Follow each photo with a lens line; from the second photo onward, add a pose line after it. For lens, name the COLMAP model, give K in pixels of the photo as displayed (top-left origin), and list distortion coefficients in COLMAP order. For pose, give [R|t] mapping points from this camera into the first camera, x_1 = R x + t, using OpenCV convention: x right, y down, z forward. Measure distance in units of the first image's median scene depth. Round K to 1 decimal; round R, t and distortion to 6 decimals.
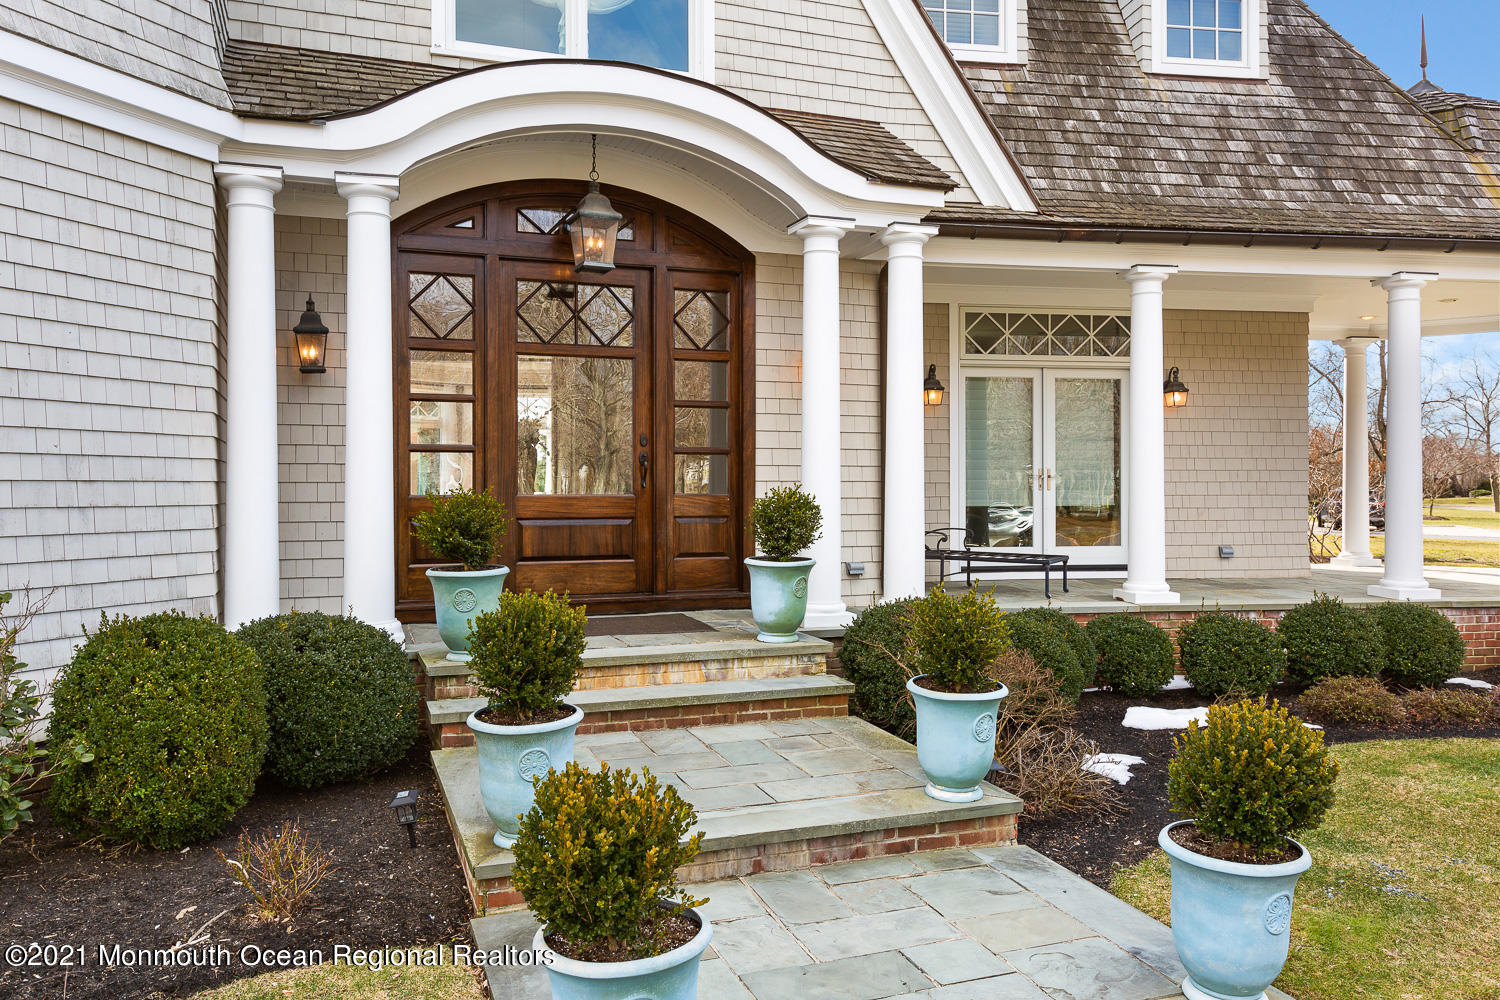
lens RADIAL K [[1122.3, 0, 750.0], [0, 1122.3, 500.0], [0, 0, 1]] dist [0.032321, -0.033820]
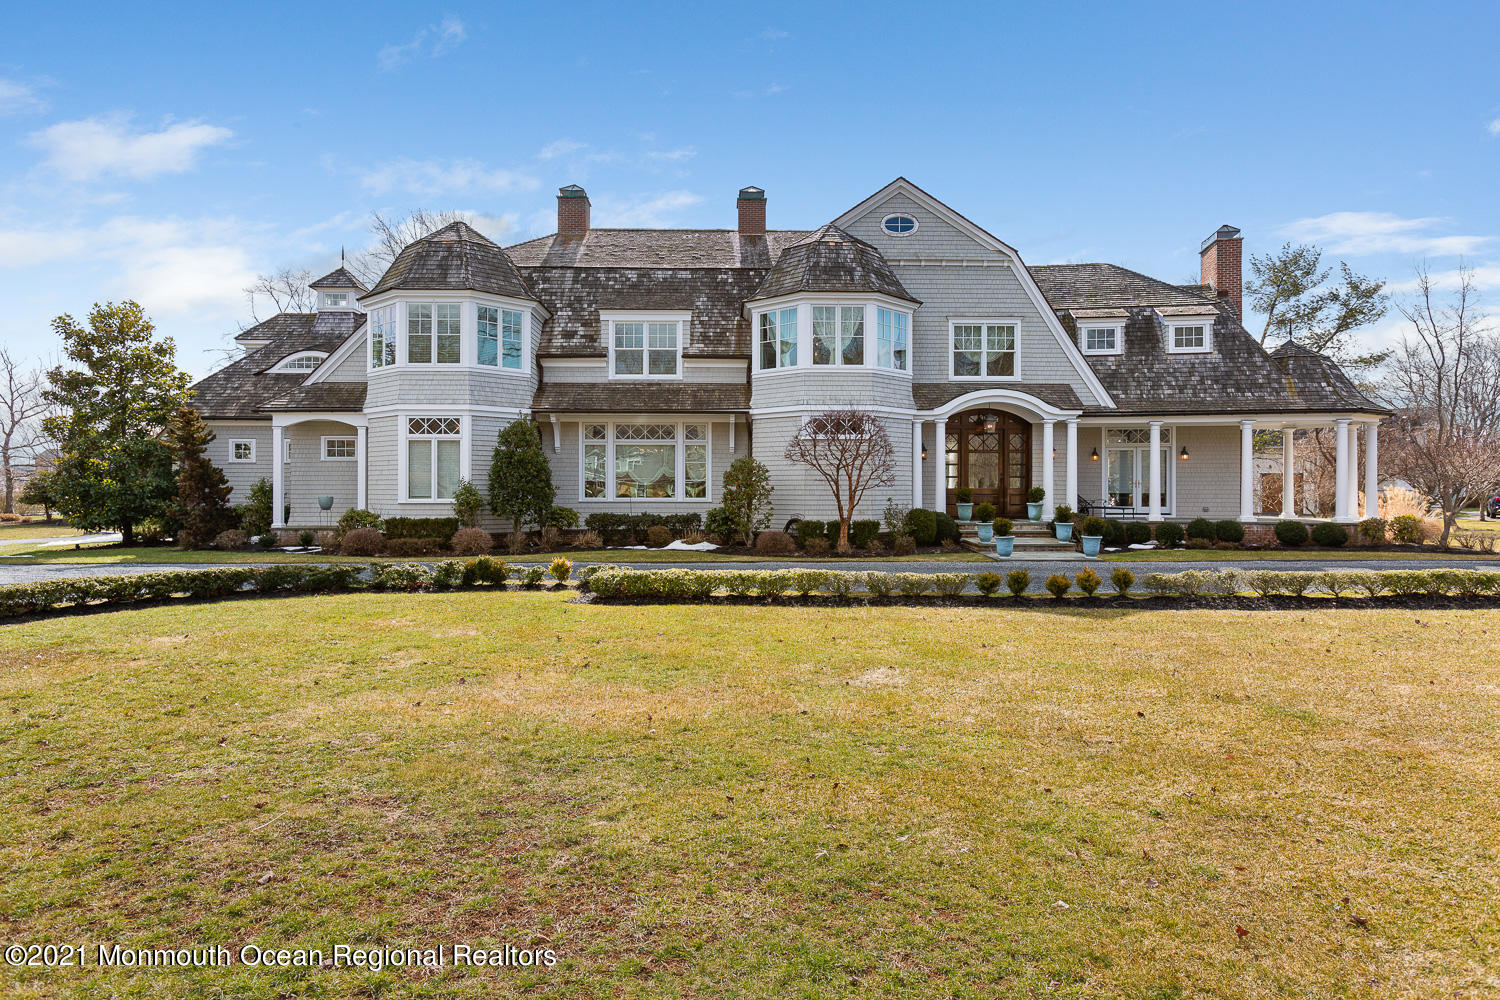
lens RADIAL K [[950.6, 0, 750.0], [0, 950.6, 500.0], [0, 0, 1]] dist [0.007719, 0.000988]
pose [[0.946881, 0.005087, -0.321544, 0.170916], [-0.005122, 0.999987, 0.000737, 0.044996], [0.321543, 0.000949, 0.946894, -2.900774]]
